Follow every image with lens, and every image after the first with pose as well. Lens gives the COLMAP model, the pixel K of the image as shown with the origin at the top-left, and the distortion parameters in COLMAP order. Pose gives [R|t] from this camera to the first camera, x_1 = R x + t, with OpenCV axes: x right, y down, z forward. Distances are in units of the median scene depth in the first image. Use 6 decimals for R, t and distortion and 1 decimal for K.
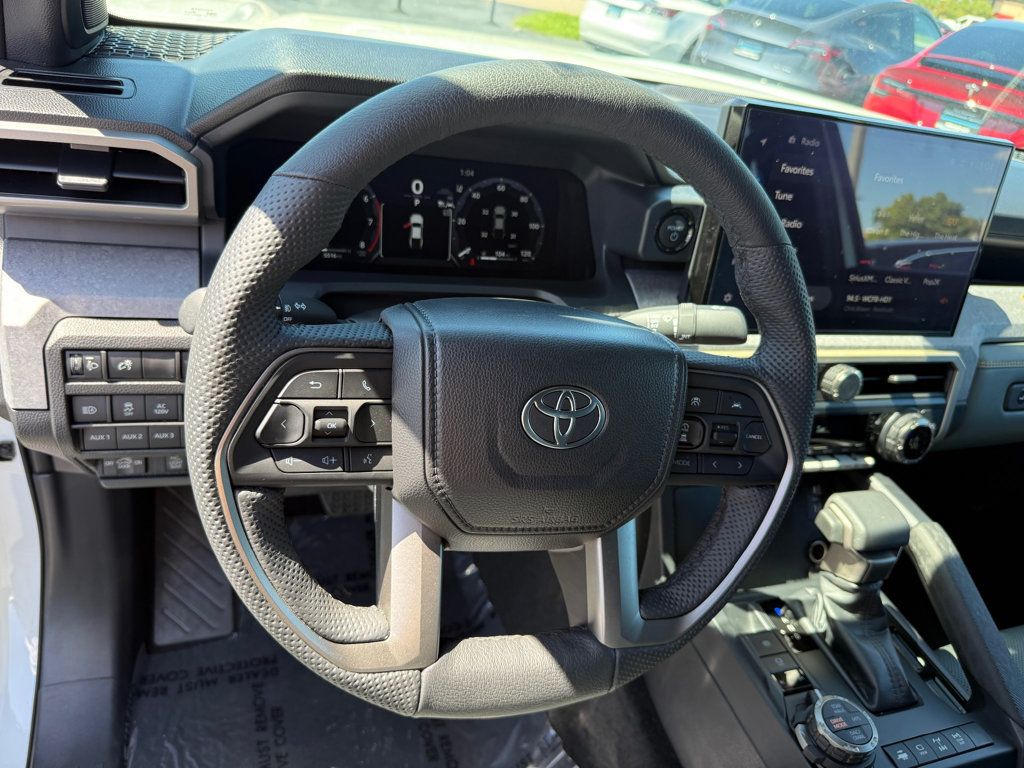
lens RADIAL K [[725.1, 0, 512.0], [0, 725.1, 384.0], [0, 0, 1]] dist [-0.001594, -0.004032]
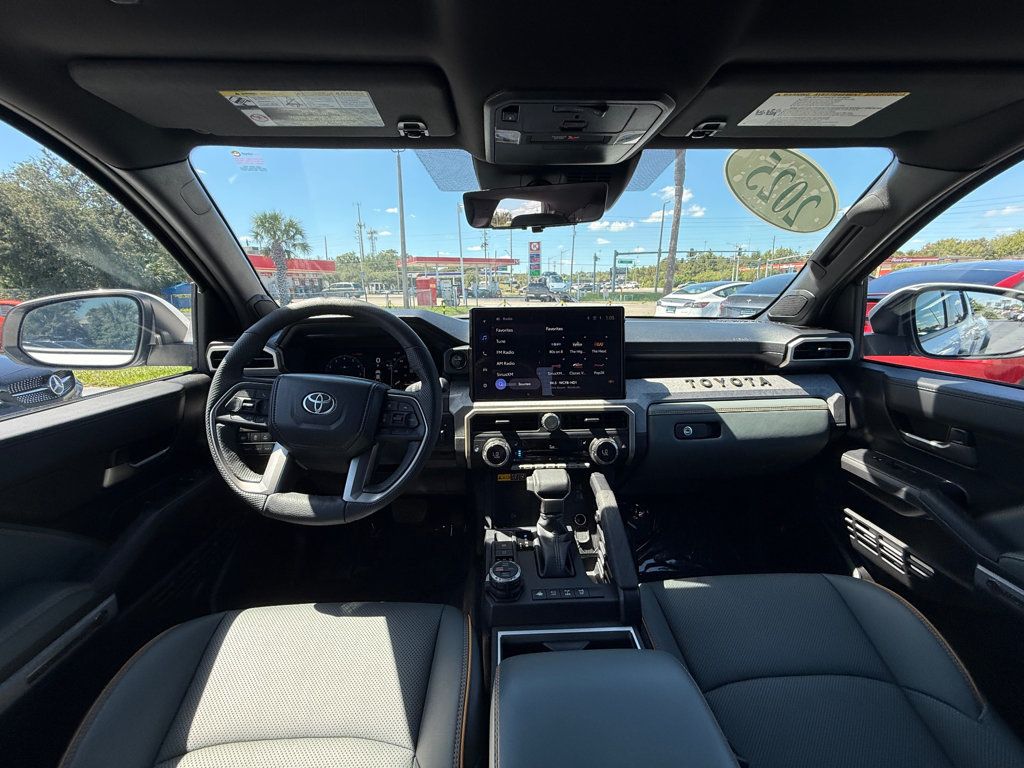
lens RADIAL K [[400.0, 0, 509.1], [0, 400.0, 382.0], [0, 0, 1]] dist [-0.002508, -0.000189]
pose [[0.936683, -0.125337, -0.326979, 0.729140], [0.004037, 0.937554, -0.347816, 0.294403], [0.350155, 0.324473, 0.878697, -0.108647]]
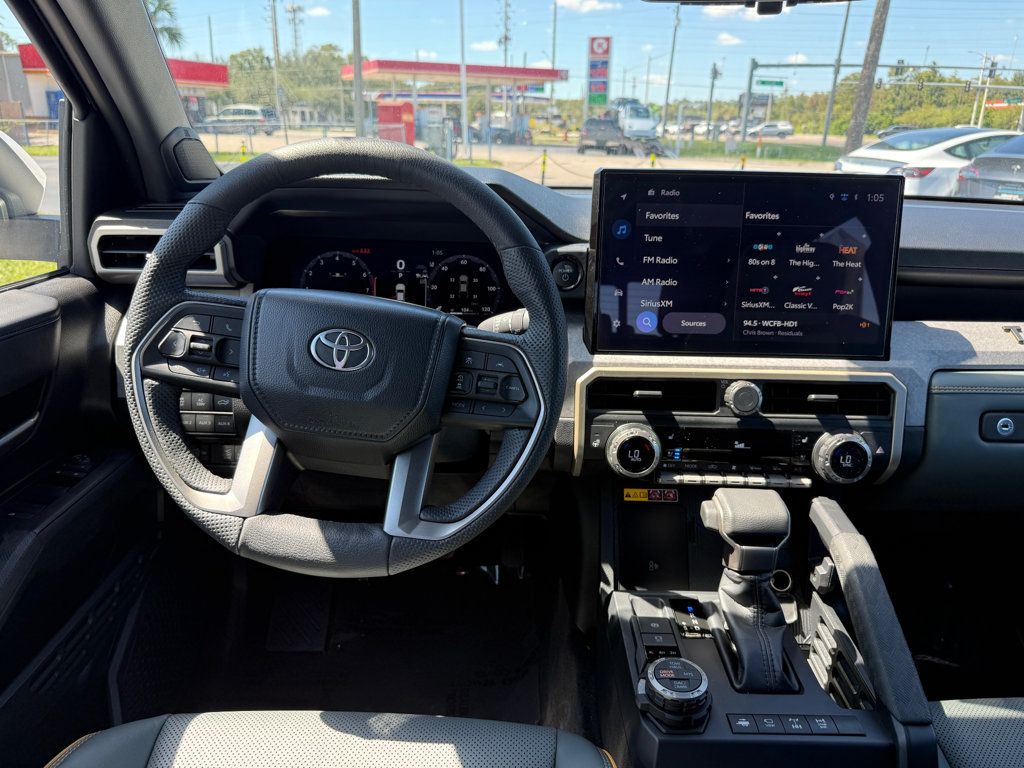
lens RADIAL K [[719.4, 0, 508.8], [0, 719.4, 382.4], [0, 0, 1]] dist [0.001059, -0.007922]
pose [[0.928106, -0.045801, -0.369489, 0.522374], [-0.047663, 0.969623, -0.239915, 0.253970], [0.369254, 0.240277, 0.897730, -0.119670]]
